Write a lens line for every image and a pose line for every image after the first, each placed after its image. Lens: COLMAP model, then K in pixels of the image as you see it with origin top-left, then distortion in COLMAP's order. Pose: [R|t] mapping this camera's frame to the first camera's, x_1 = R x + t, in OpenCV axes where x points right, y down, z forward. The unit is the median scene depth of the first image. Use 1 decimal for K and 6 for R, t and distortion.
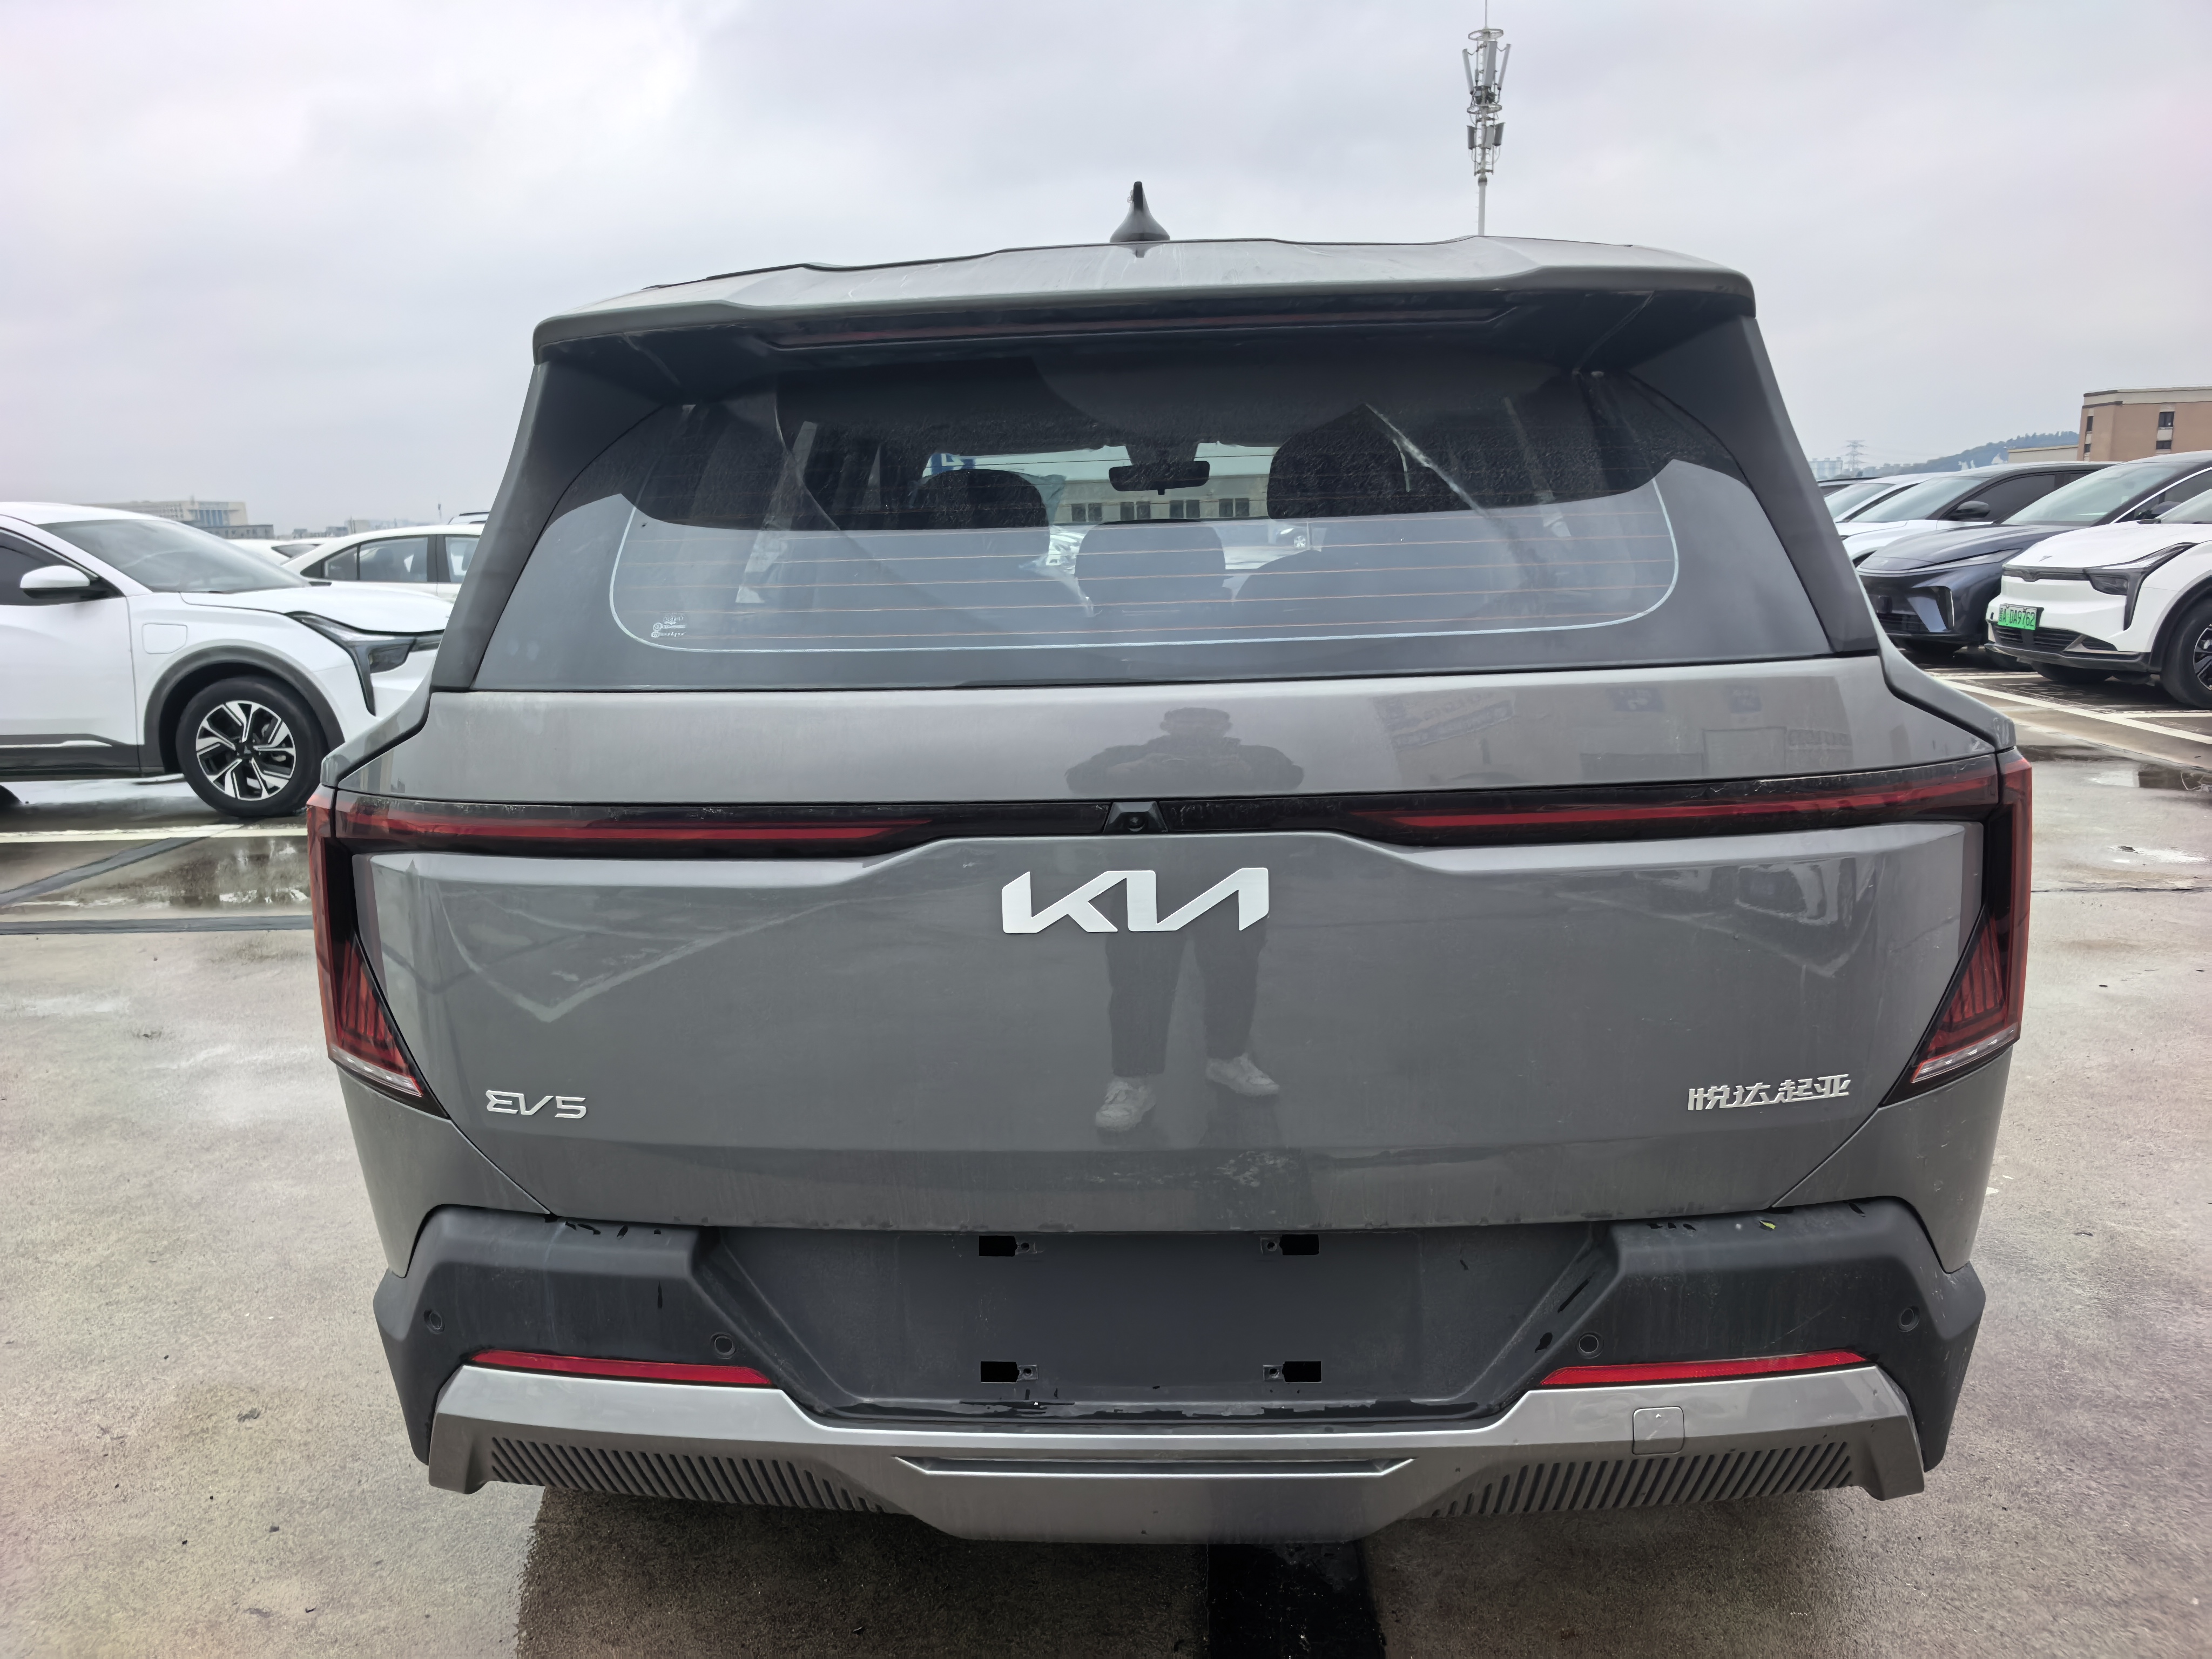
lens RADIAL K [[1546.3, 0, 1107.7], [0, 1546.3, 836.2], [0, 0, 1]] dist [0.026697, -0.014295]
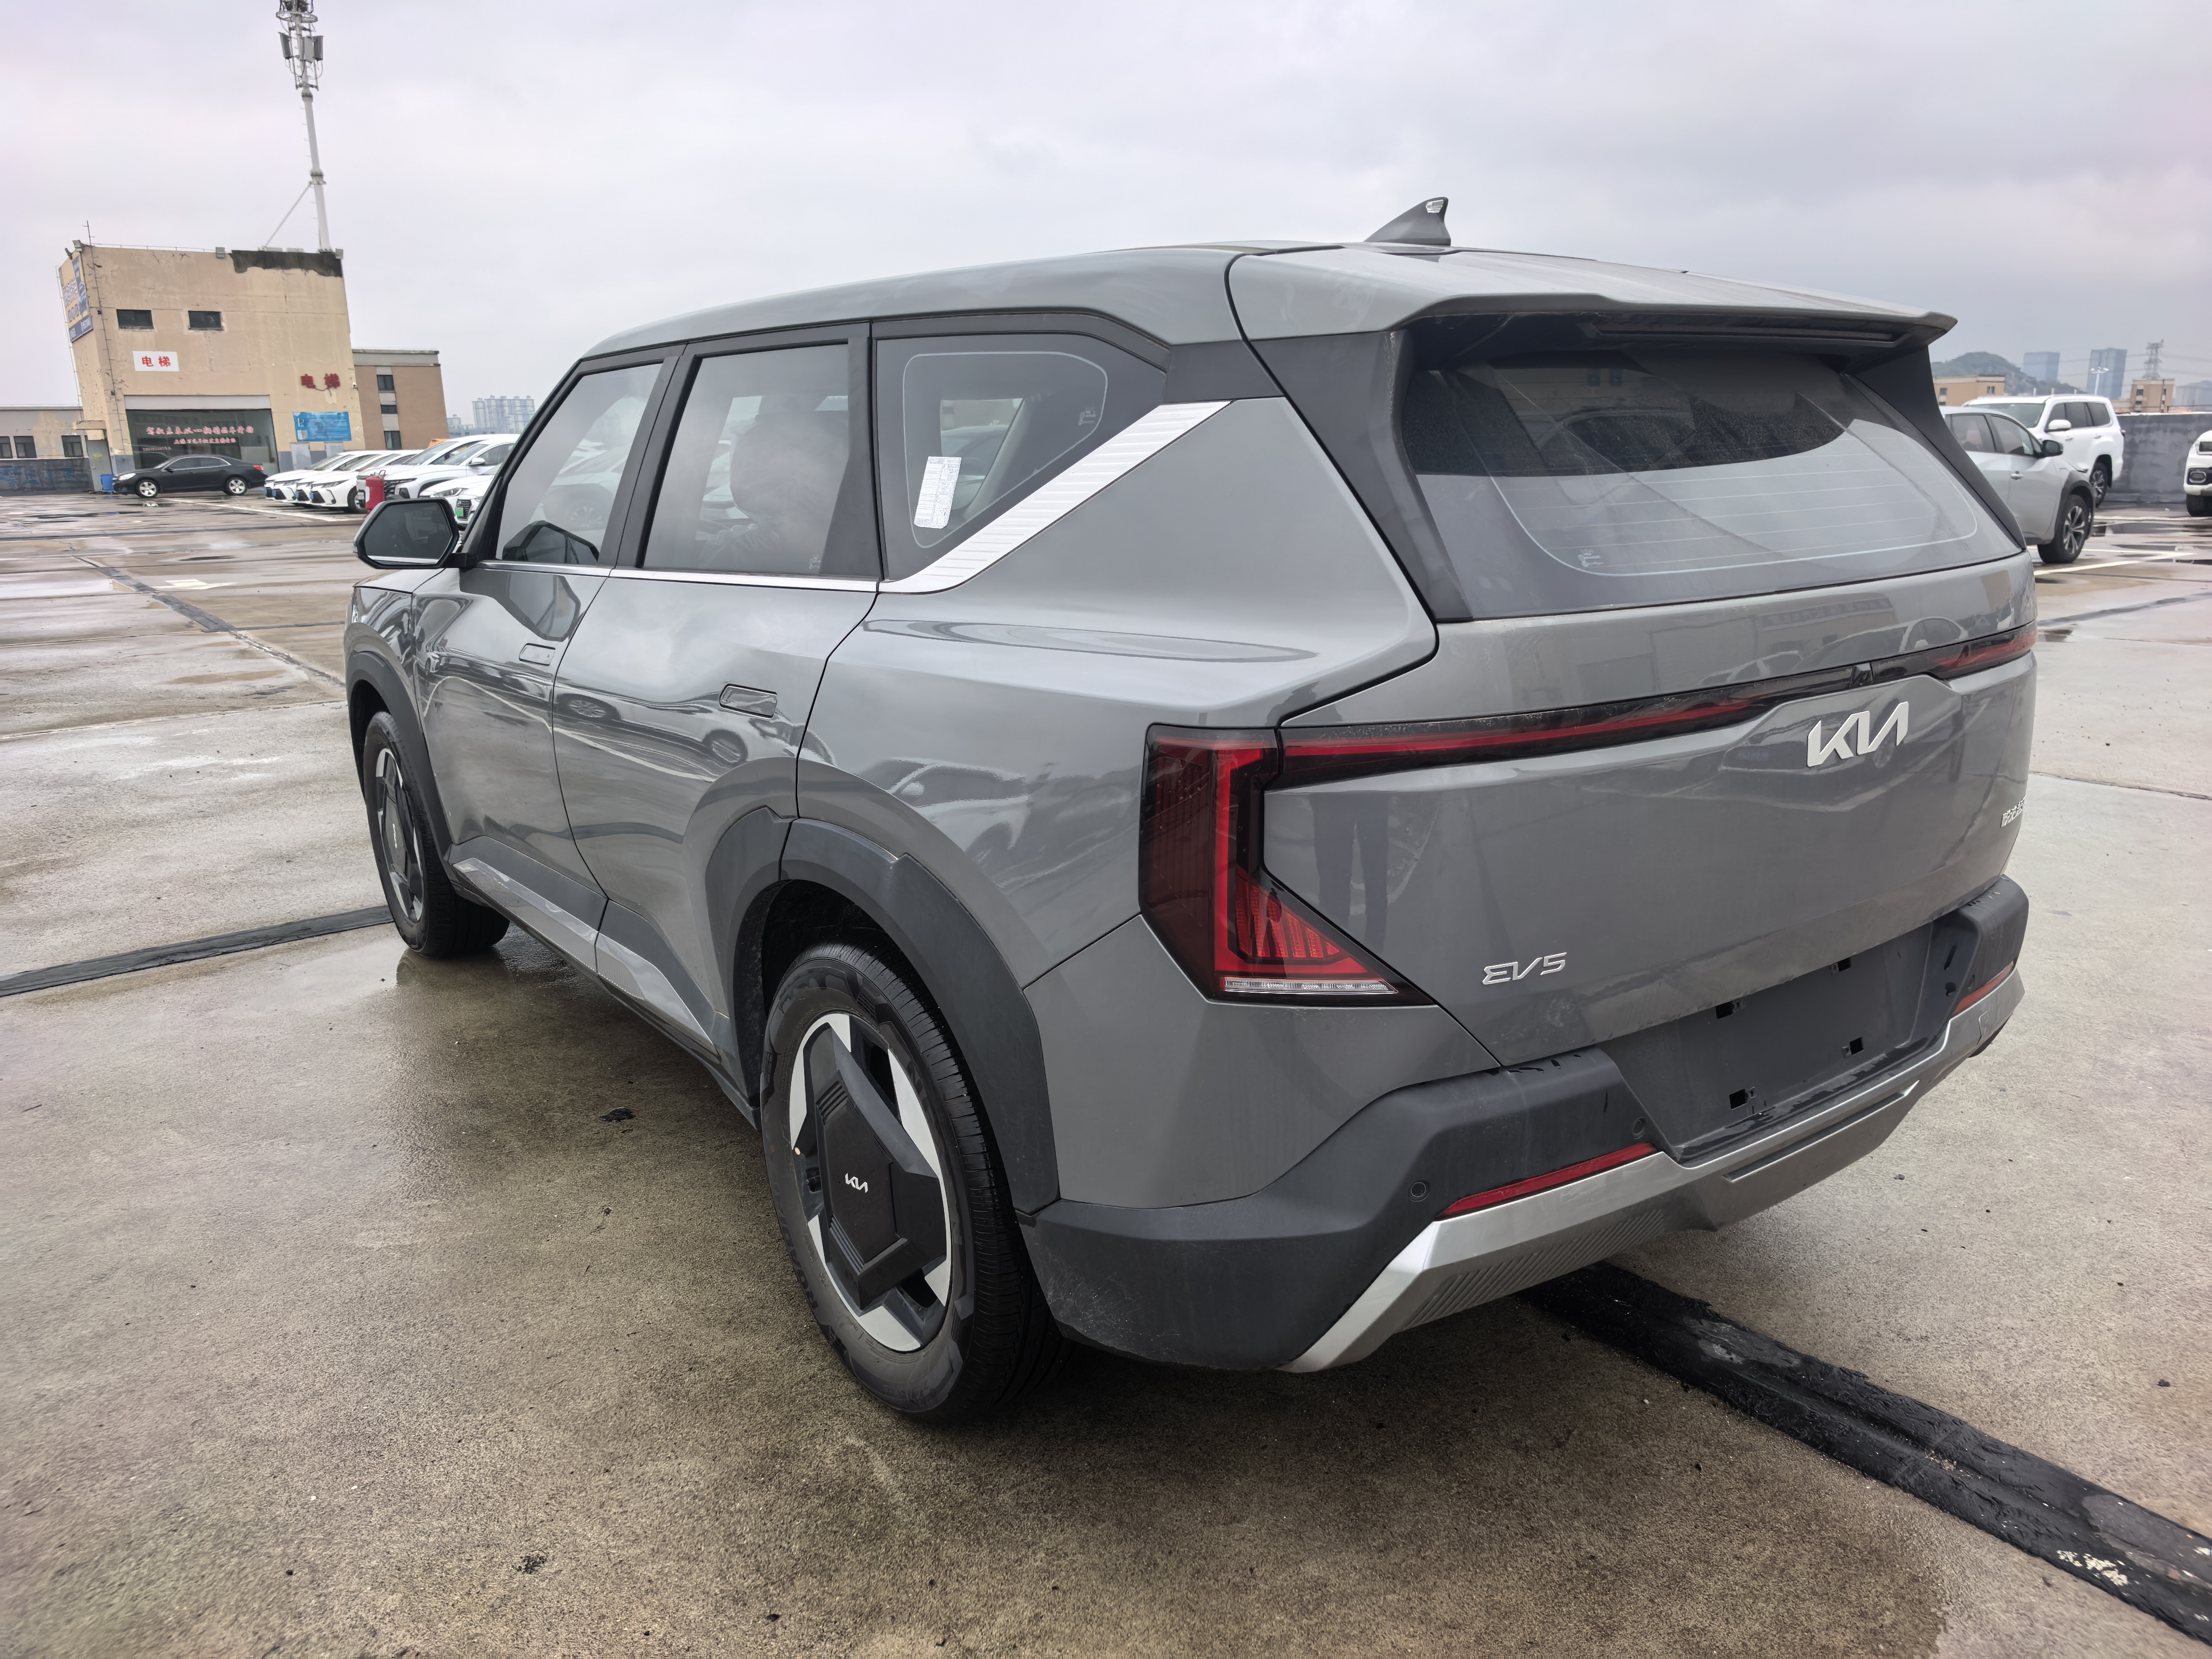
lens RADIAL K [[1546.3, 0, 1096.2], [0, 1546.3, 802.1], [0, 0, 1]] dist [0.026697, -0.014295]
pose [[0.771804, -0.127285, 0.622990, -1.293287], [0.120943, 0.991260, 0.052696, -0.051733], [-0.624252, 0.034675, 0.780453, 0.273710]]
